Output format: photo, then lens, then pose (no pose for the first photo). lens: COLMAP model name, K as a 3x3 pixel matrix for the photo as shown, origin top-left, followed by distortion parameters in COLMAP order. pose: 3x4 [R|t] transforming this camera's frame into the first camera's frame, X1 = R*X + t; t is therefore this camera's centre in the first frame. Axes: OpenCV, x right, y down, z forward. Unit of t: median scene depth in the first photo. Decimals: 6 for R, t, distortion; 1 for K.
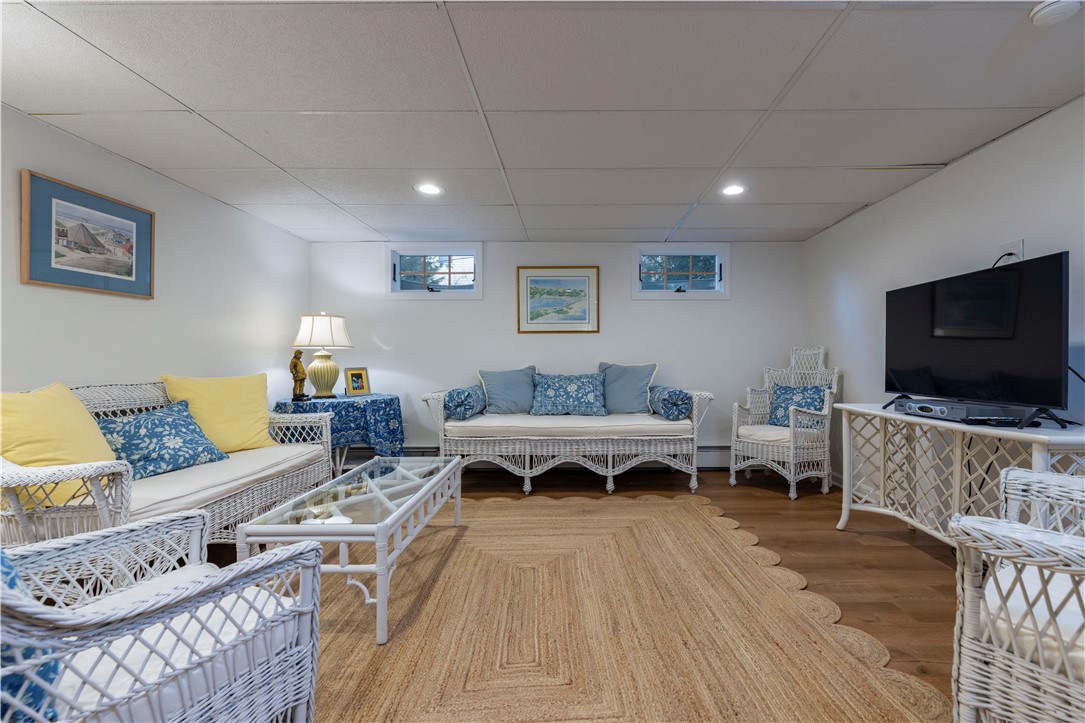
lens RADIAL K [[468.8, 0, 544.7], [0, 468.8, 361.4], [0, 0, 1]] dist [0.001870, 0.000983]
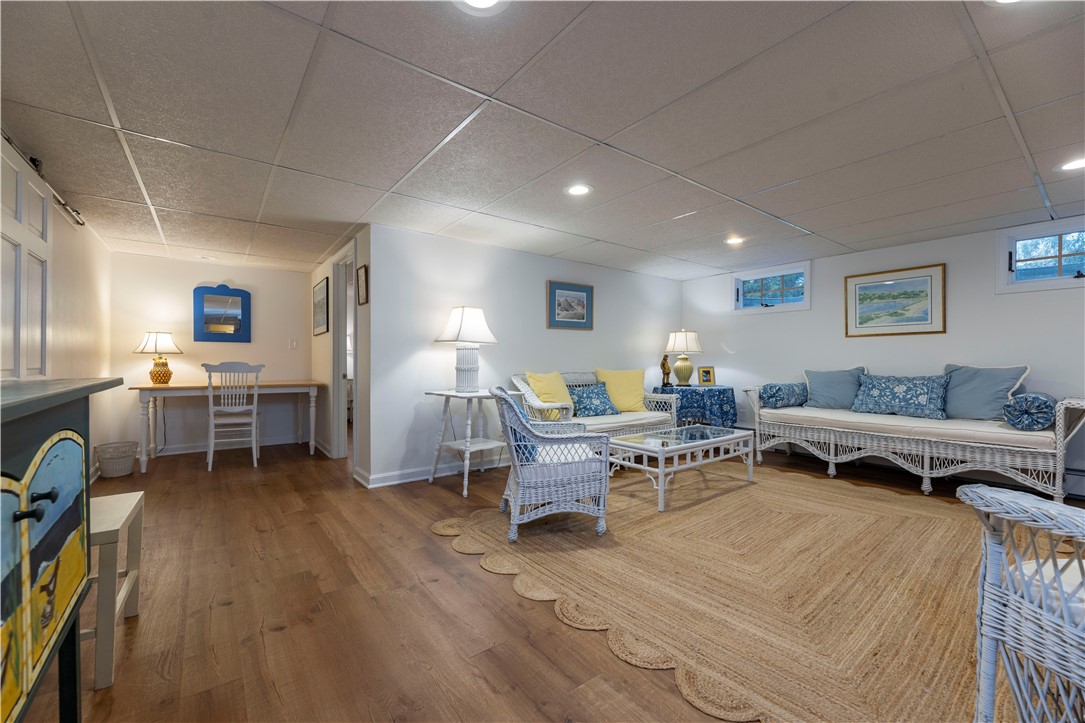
lens RADIAL K [[435.2, 0, 541.3], [0, 435.2, 361.5], [0, 0, 1]] dist [0.001436, -0.000251]
pose [[0.615706, 0.003059, -0.787970, 0.367520], [-0.005236, 0.999986, -0.000209, 0.001150], [0.787958, 0.004255, 0.615714, -0.228332]]
